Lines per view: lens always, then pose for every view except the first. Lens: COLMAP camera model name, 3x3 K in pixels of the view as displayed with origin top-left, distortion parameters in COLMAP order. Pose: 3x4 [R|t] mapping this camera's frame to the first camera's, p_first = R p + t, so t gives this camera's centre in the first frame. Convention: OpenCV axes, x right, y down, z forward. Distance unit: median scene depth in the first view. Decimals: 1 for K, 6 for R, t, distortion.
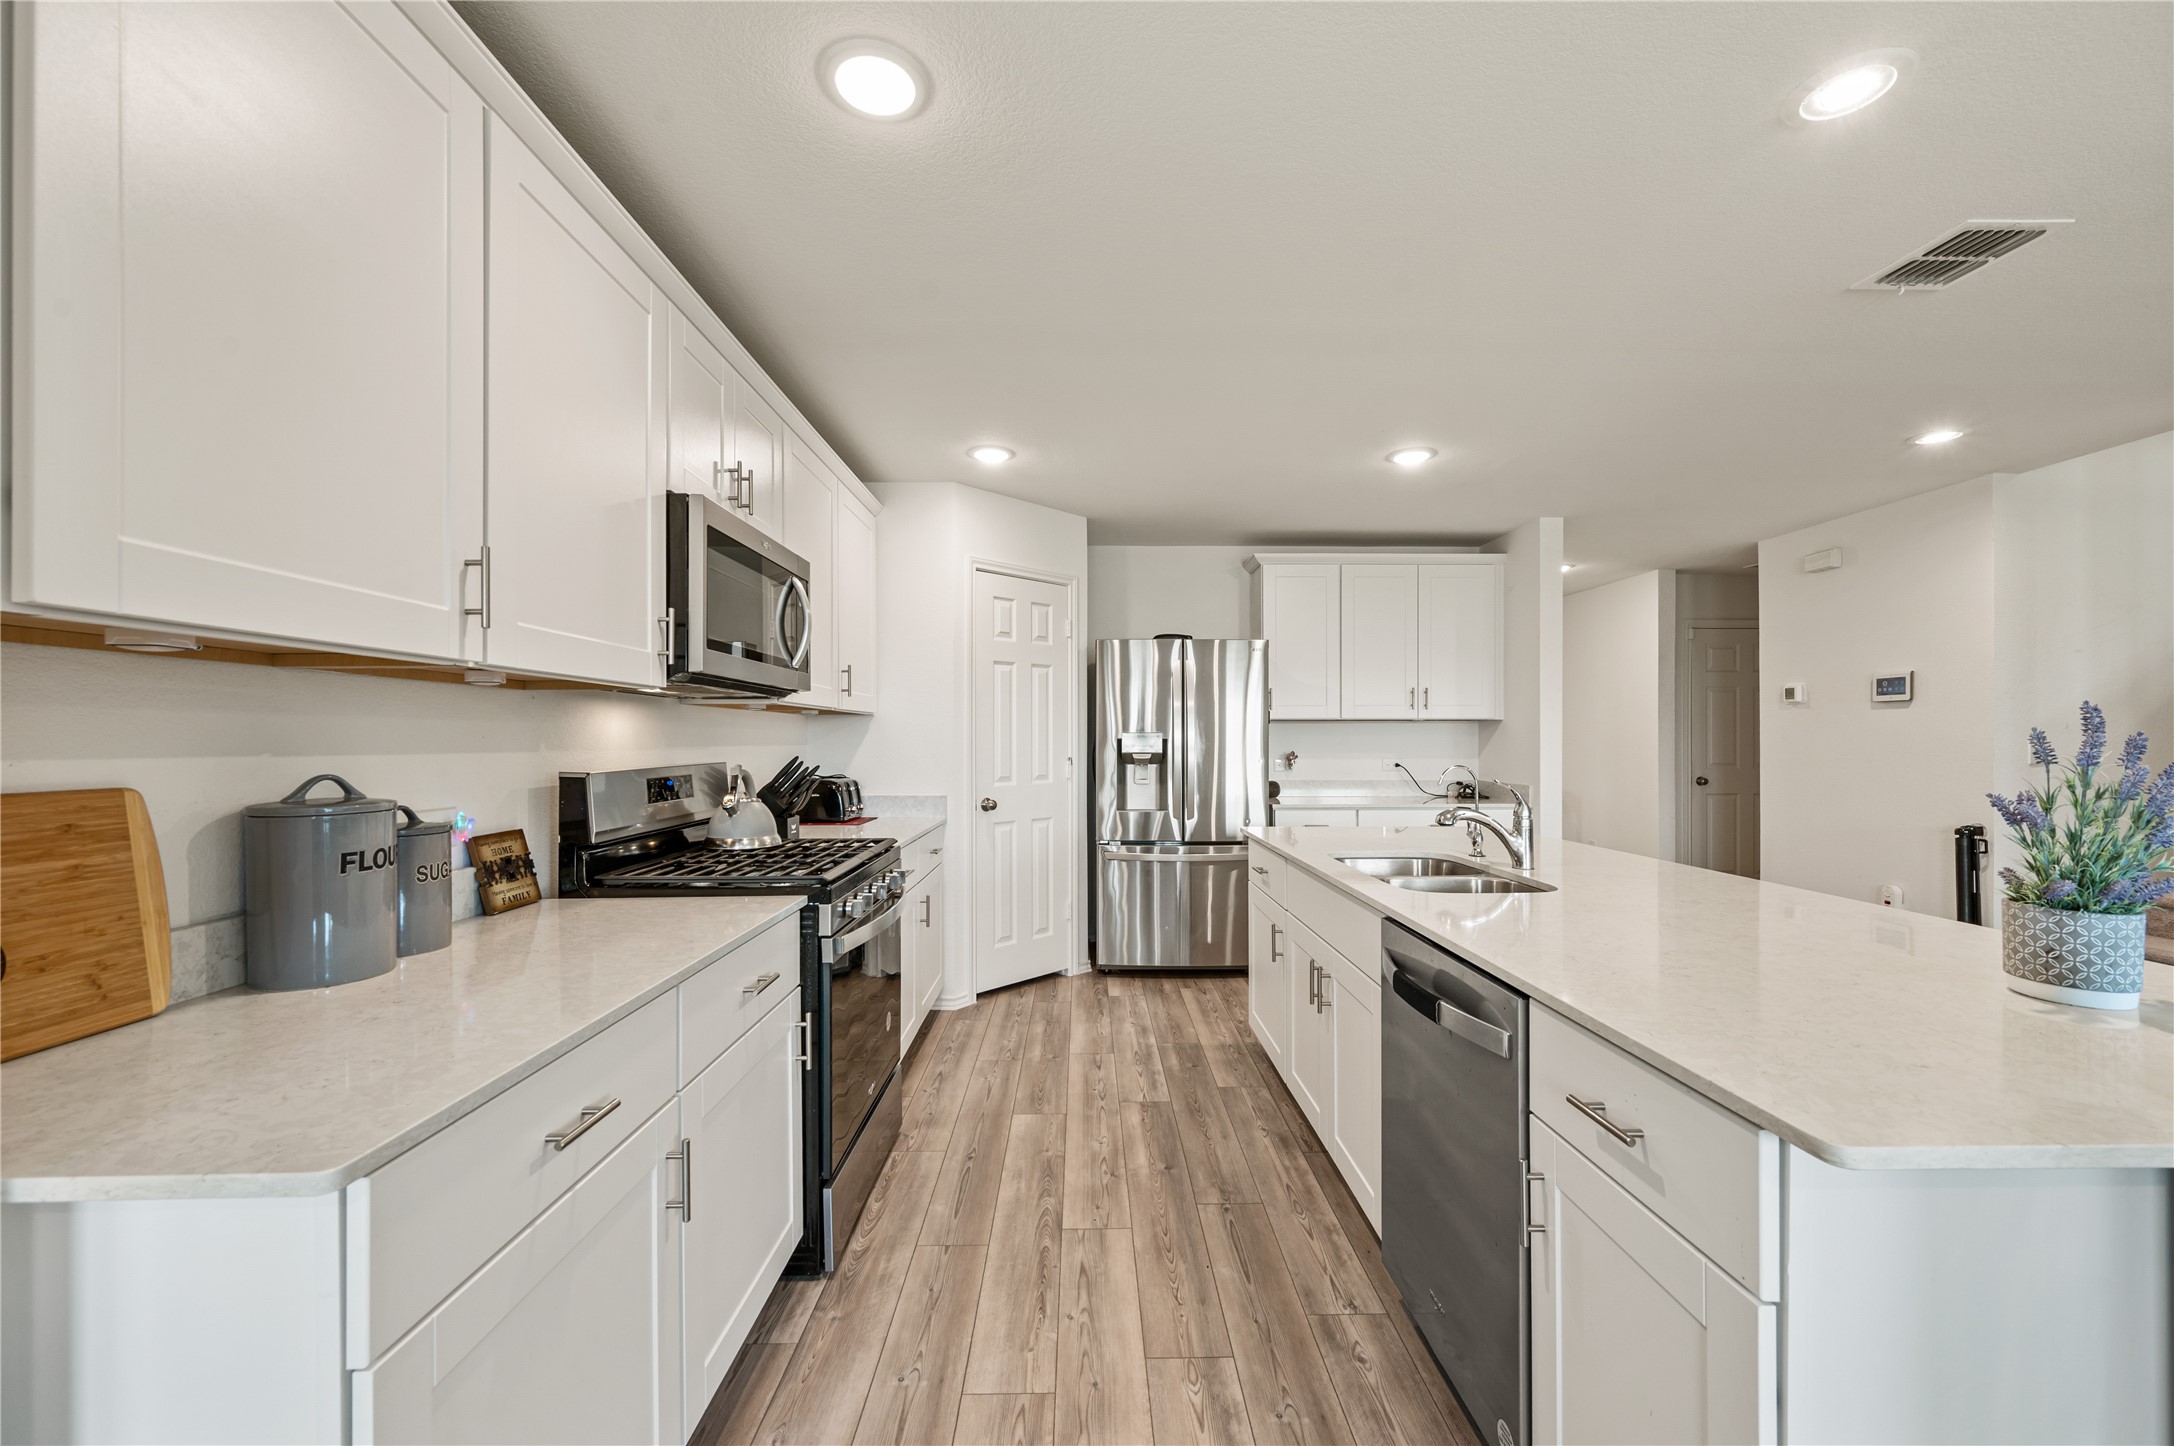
lens RADIAL K [[889.5, 0, 1089.1], [0, 889.5, 727.8], [0, 0, 1]] dist [-0.002082, -0.000140]
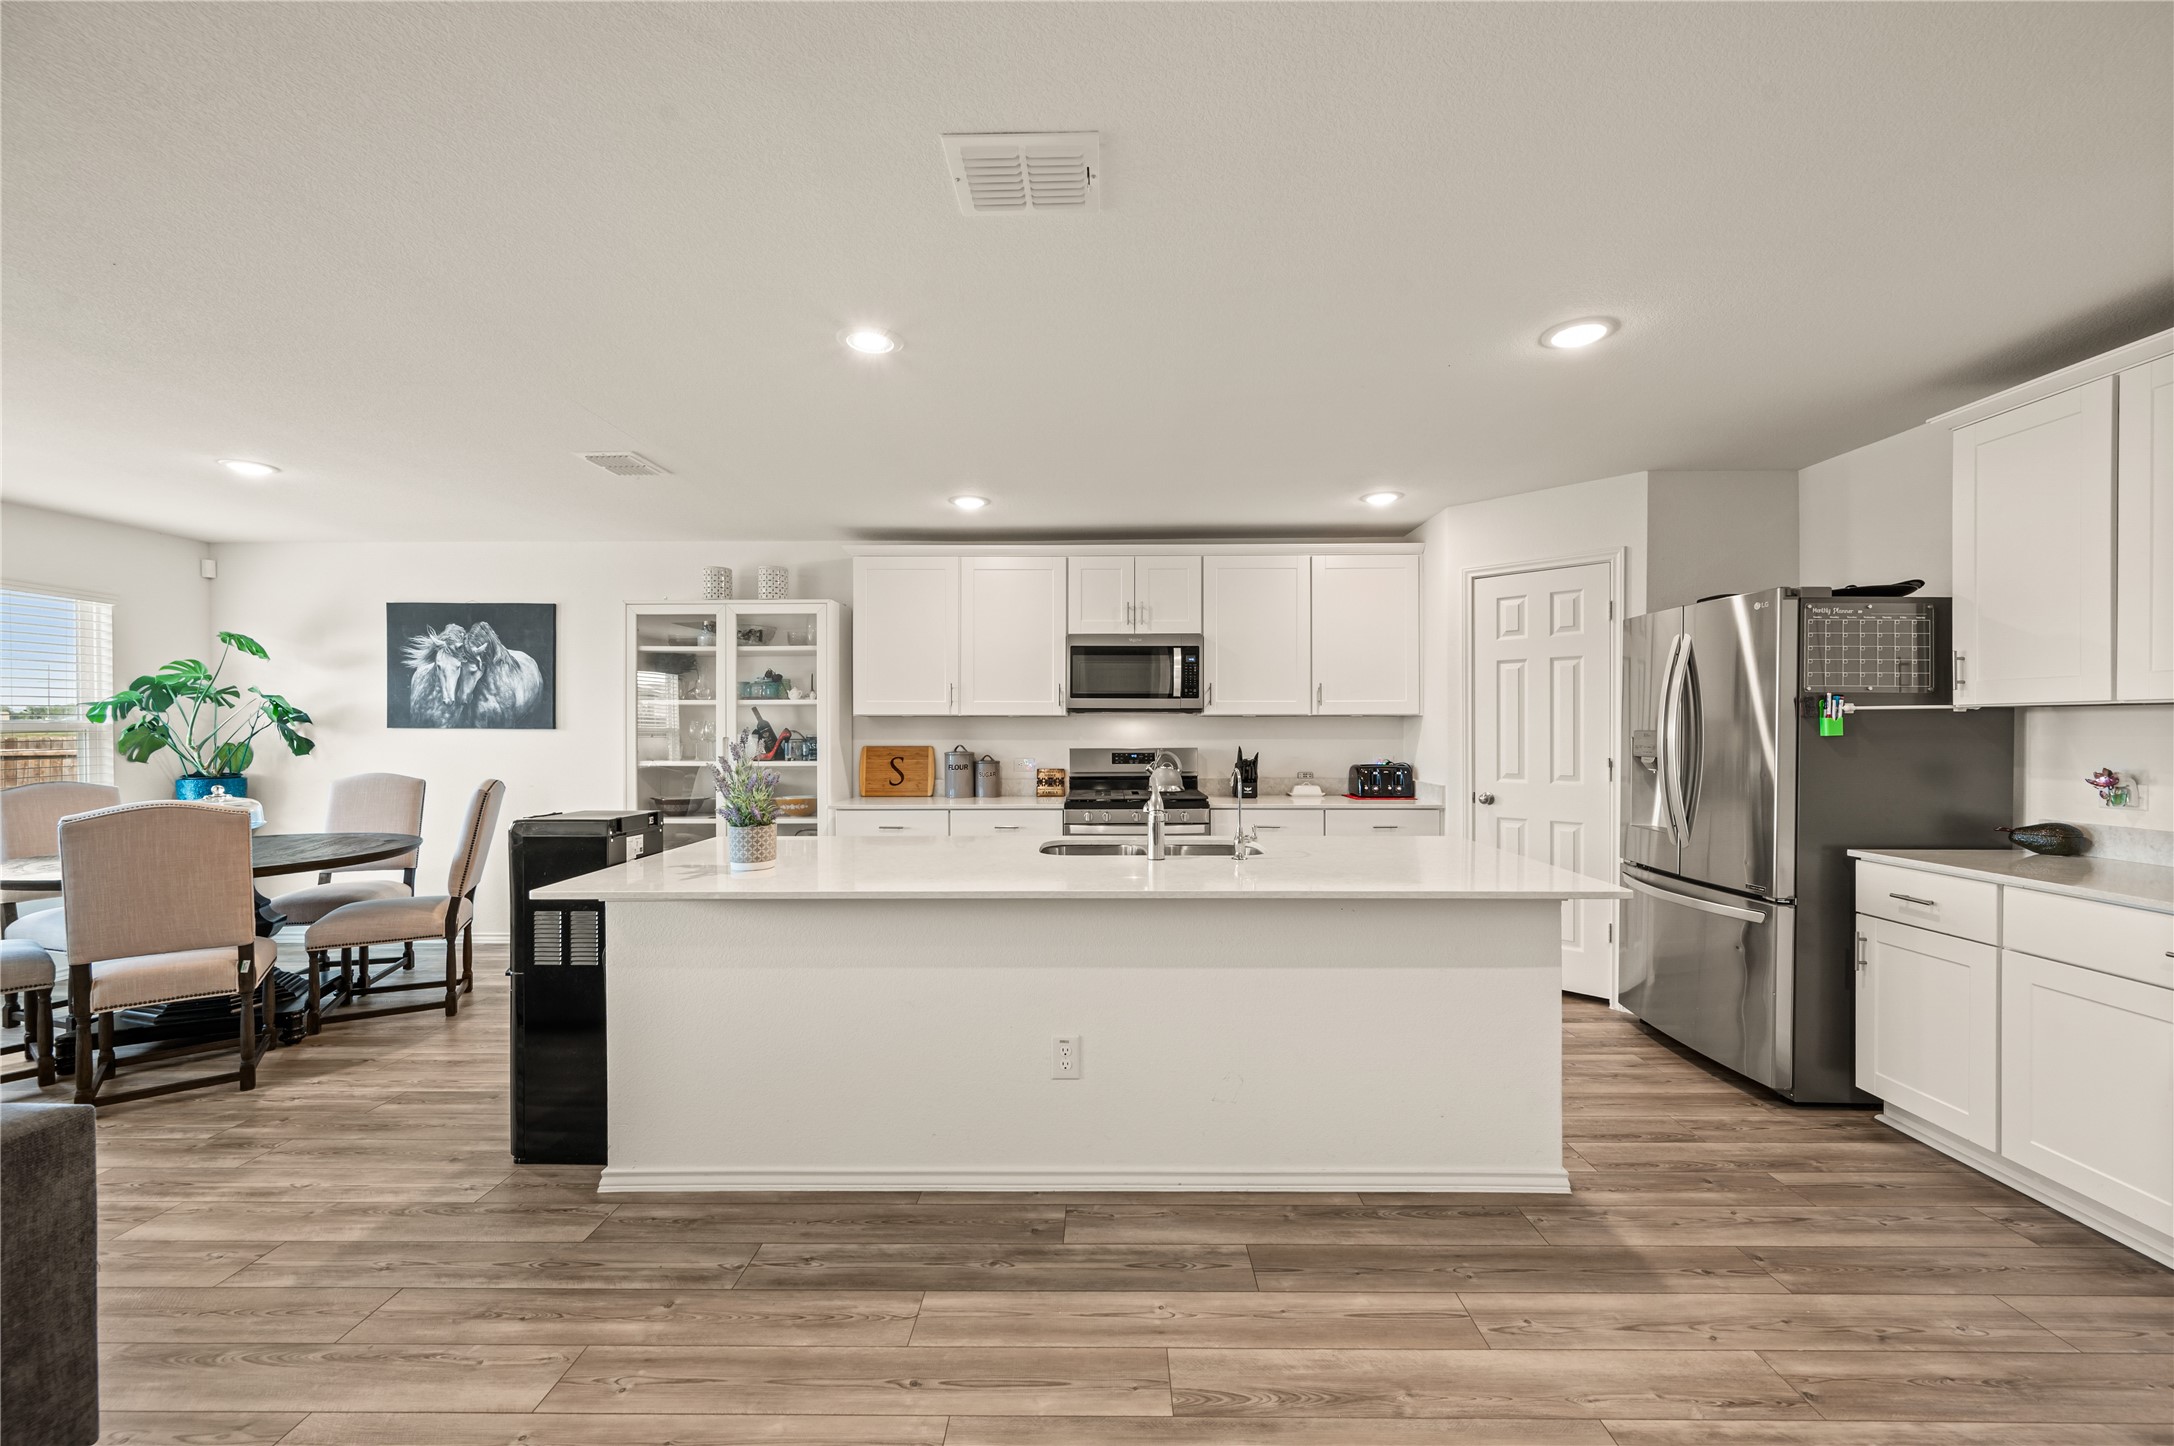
lens RADIAL K [[889.5, 0, 1088.3], [0, 889.5, 733.4], [0, 0, 1]] dist [-0.002082, -0.000140]
pose [[-0.035270, 0.008420, -0.999342, 0.920693], [0.003731, 0.999959, 0.008293, 0.000759], [0.999371, -0.003436, -0.035300, 0.559331]]
